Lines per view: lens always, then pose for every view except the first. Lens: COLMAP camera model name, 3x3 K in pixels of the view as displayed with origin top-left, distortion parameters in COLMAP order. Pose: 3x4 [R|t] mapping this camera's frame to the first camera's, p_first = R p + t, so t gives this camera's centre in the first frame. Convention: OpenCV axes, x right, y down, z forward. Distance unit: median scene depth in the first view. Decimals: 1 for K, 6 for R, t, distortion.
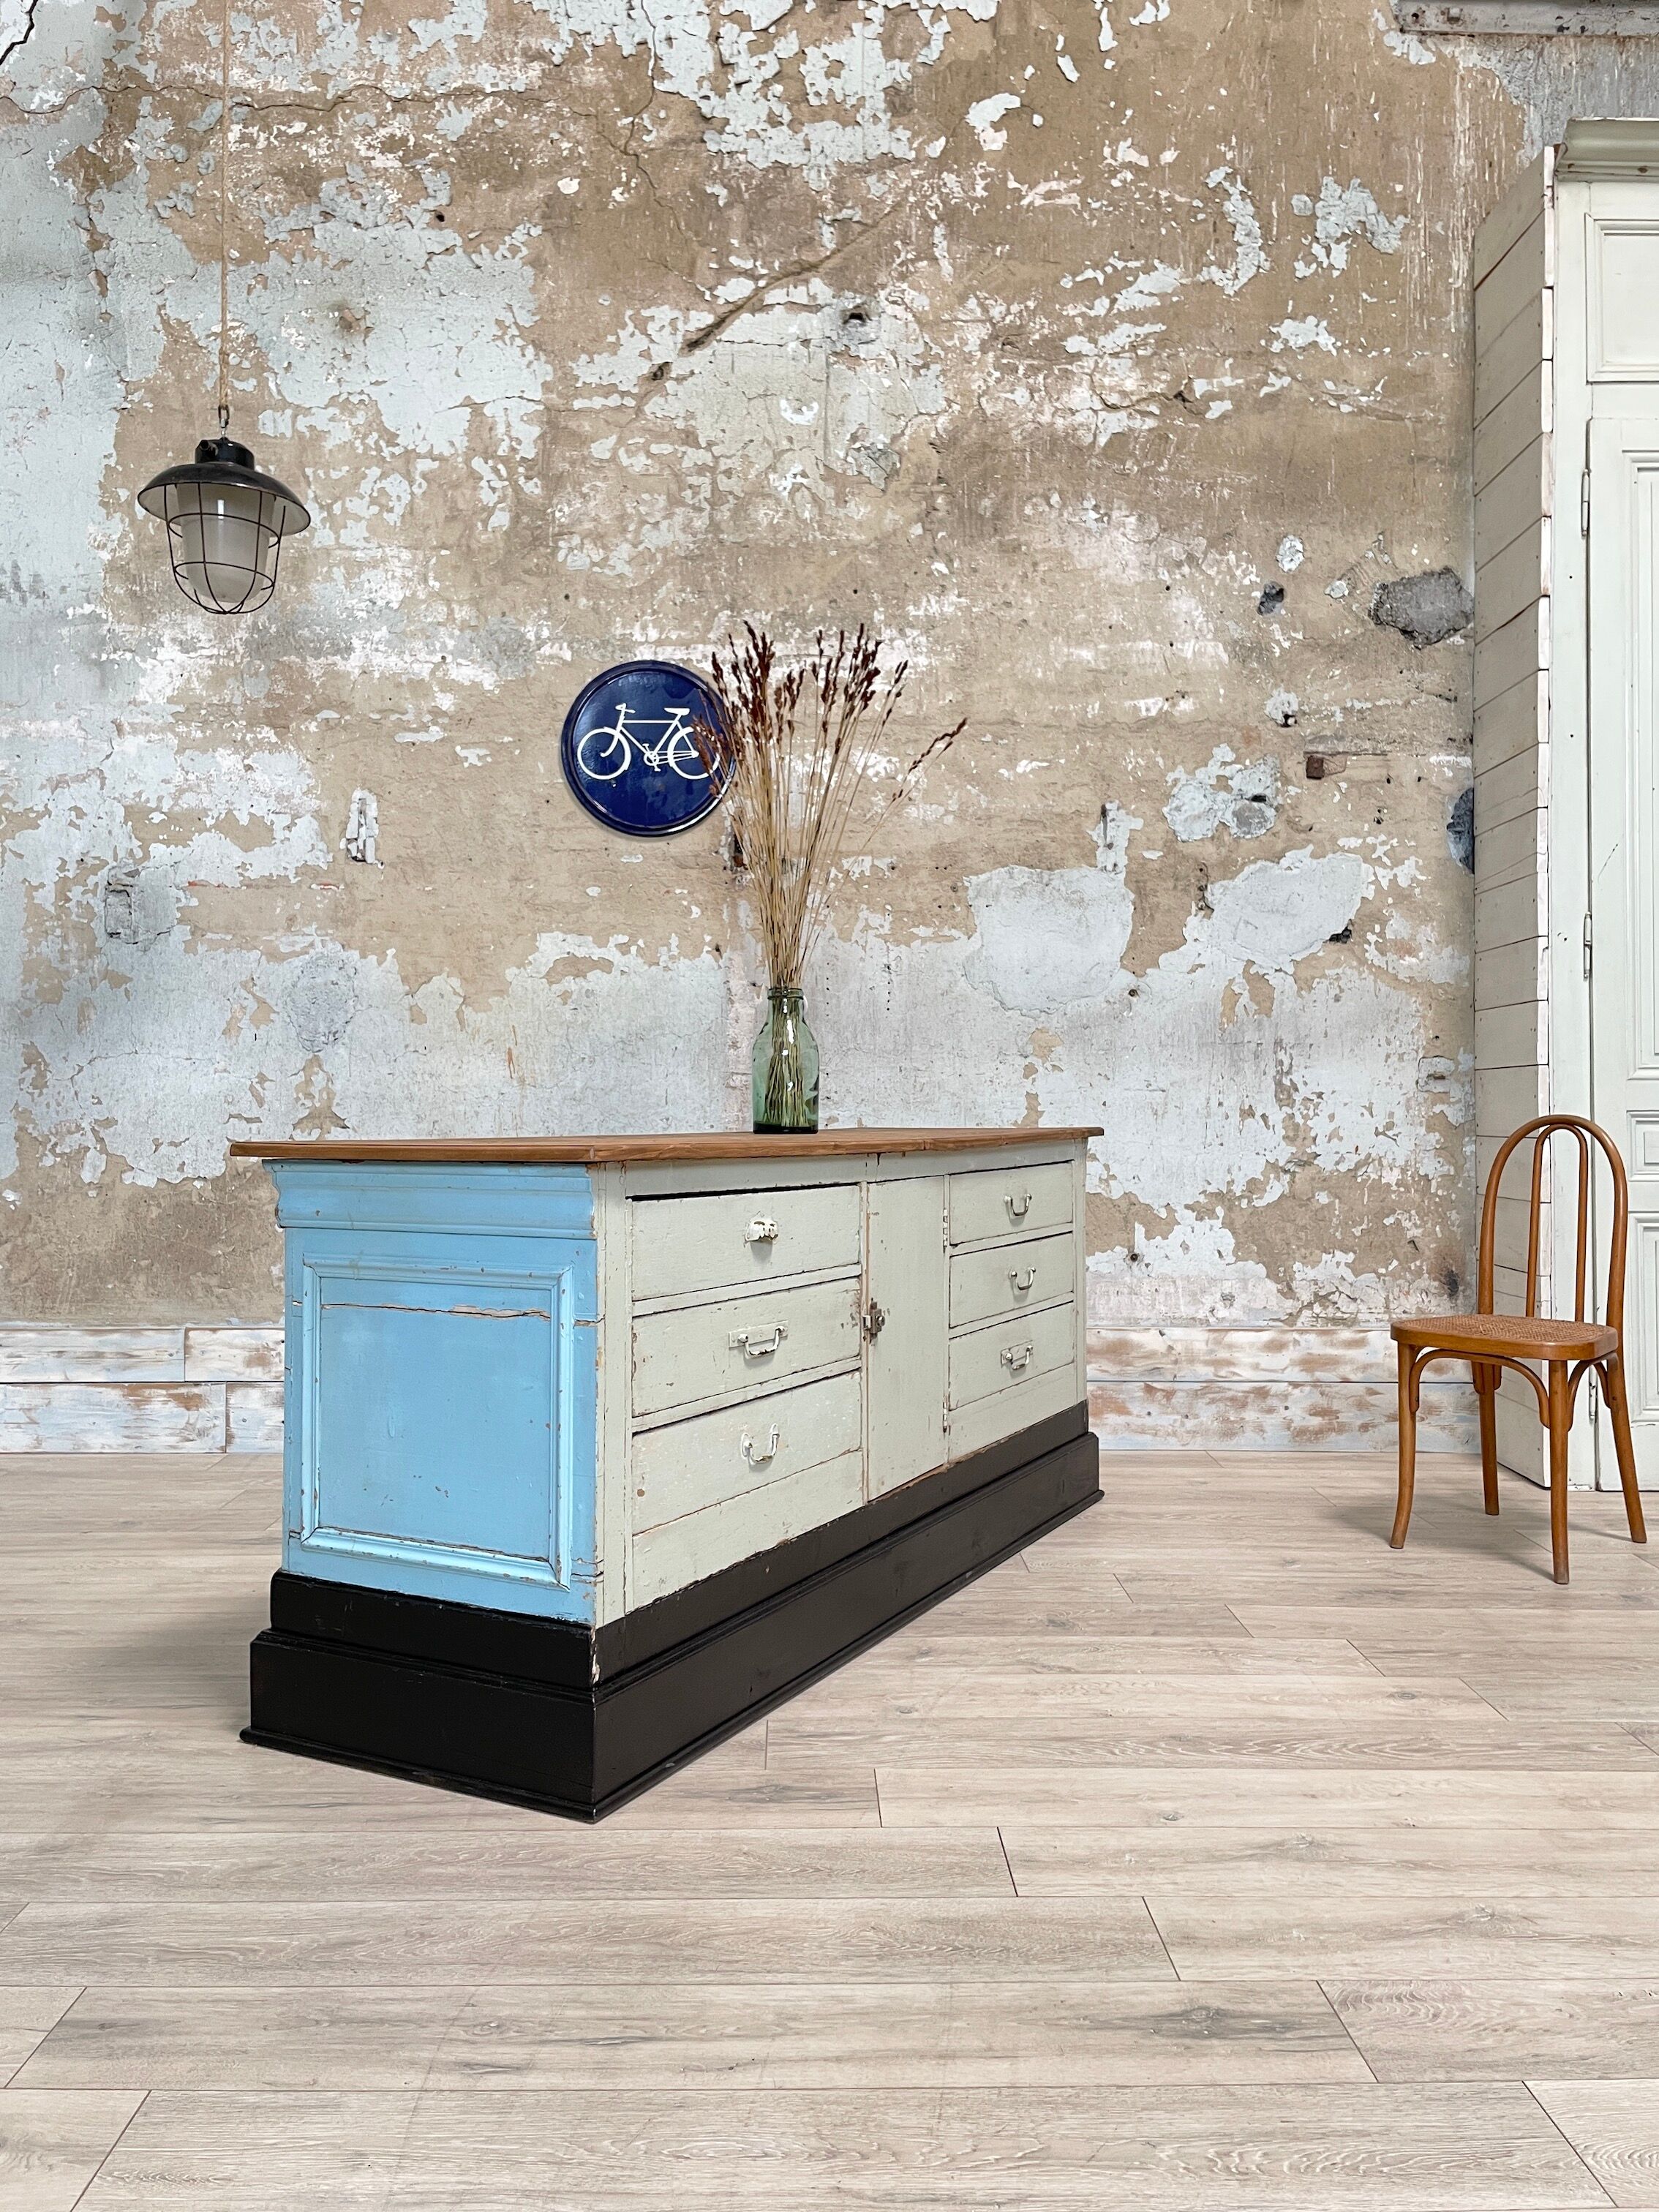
lens RADIAL K [[1678.3, 0, 835.1], [0, 1678.3, 1101.2], [0, 0, 1]] dist [0.081546, -0.108518]
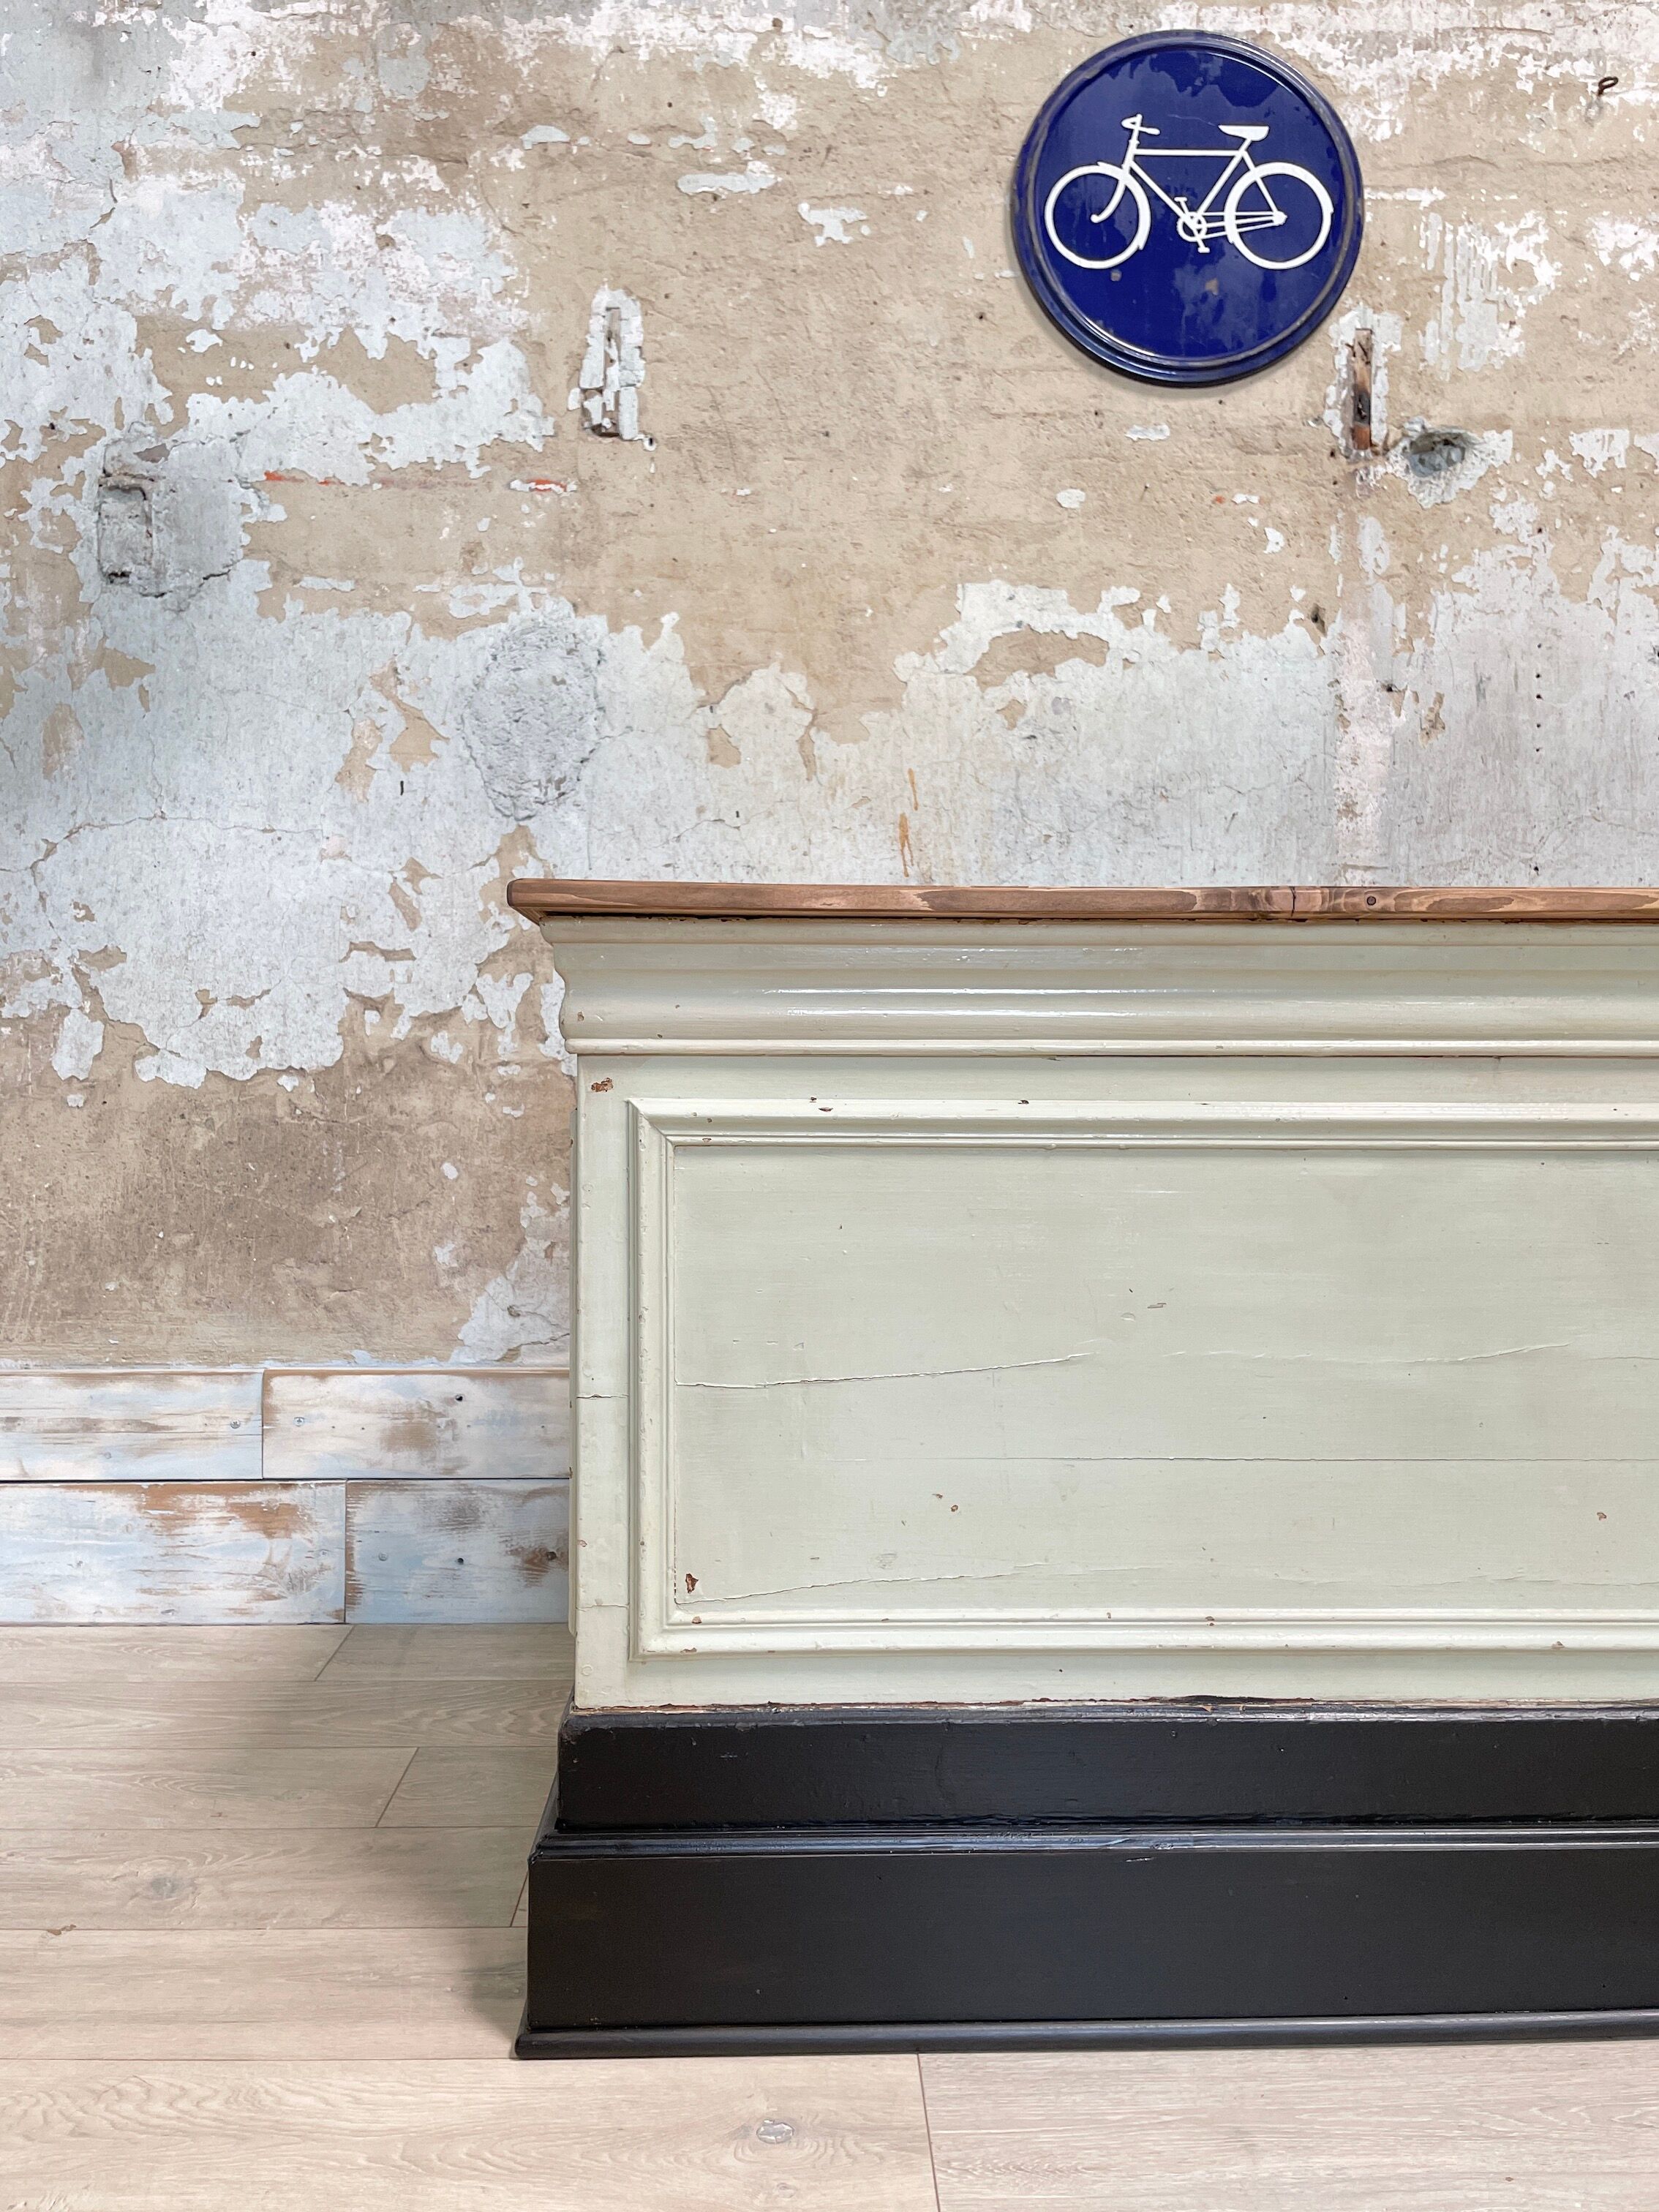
lens RADIAL K [[1683.0, 0, 832.9], [0, 1683.0, 1095.3], [0, 0, 1]] dist [0.081528, -0.108188]
pose [[0.999982, 0.003397, 0.004870, -0.215450], [-0.003453, 0.999928, 0.011450, 0.046048], [-0.004831, -0.011466, 0.999923, 0.494269]]
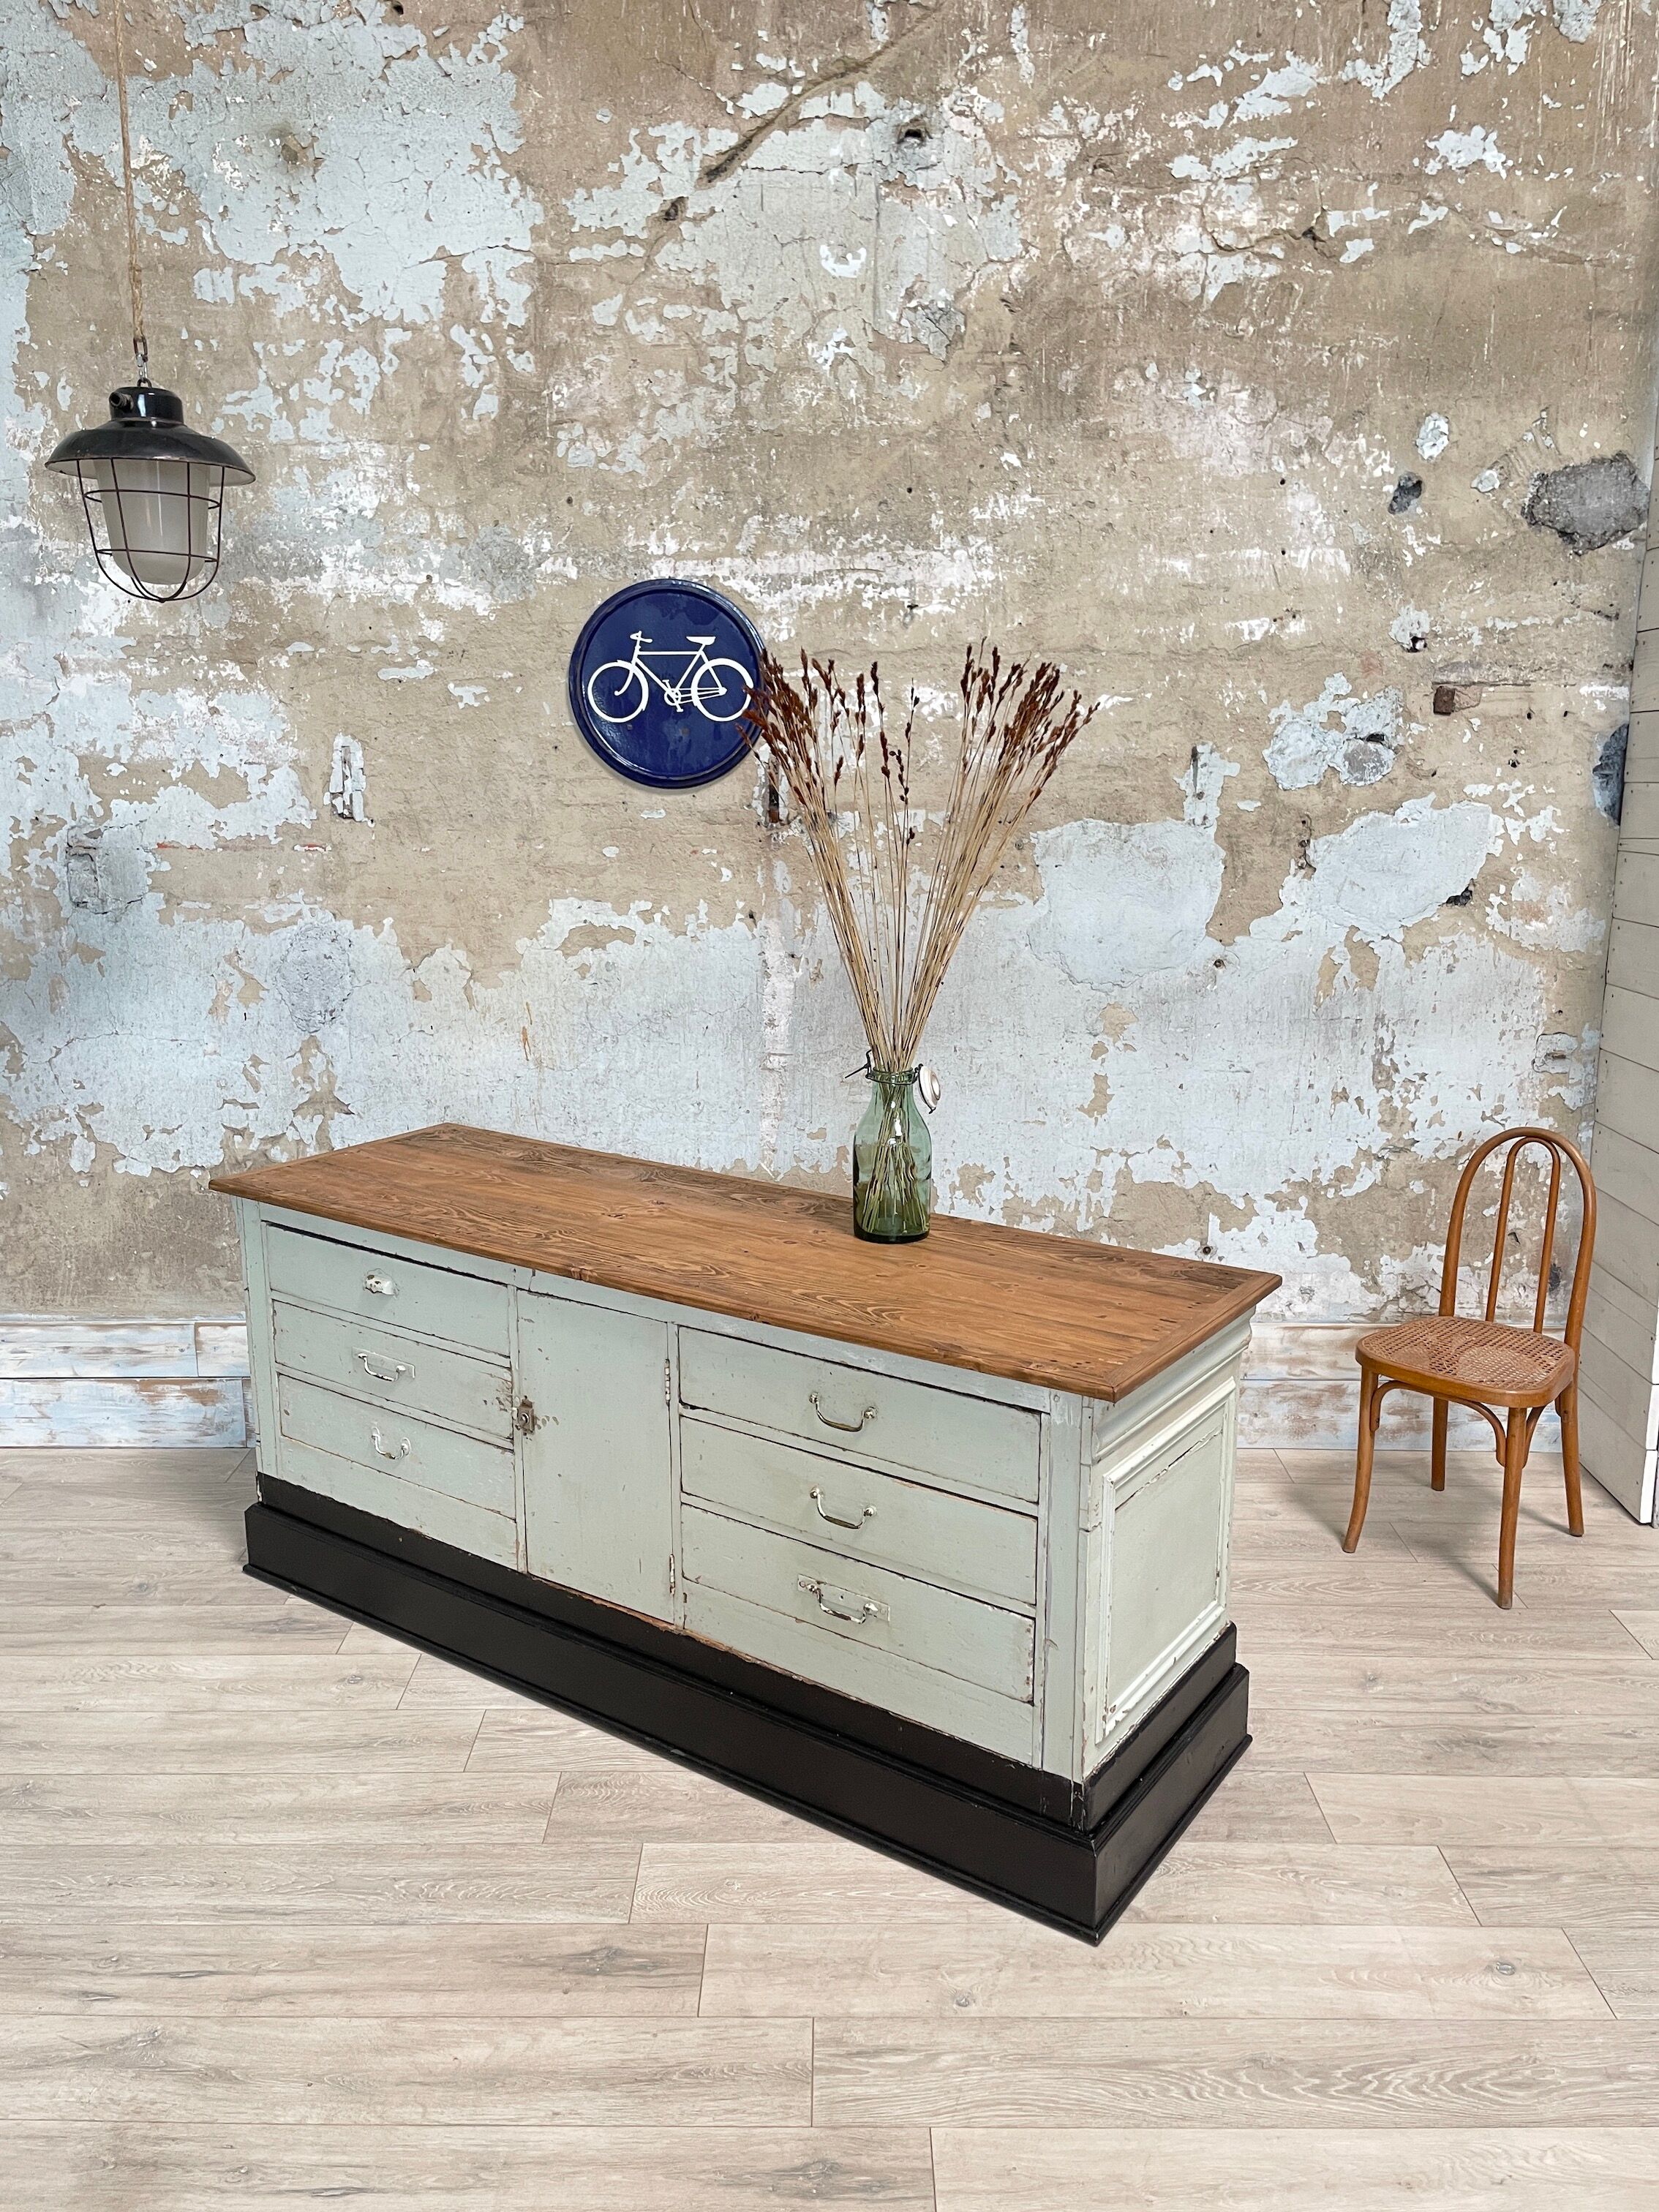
lens RADIAL K [[1678.3, 0, 833.1], [0, 1678.3, 1099.1], [0, 0, 1]] dist [0.081546, -0.108518]
pose [[0.999683, 0.002914, -0.025000, -0.004189], [0.002347, 0.978156, 0.207857, -0.180652], [0.025060, -0.207850, 0.977840, 0.109272]]
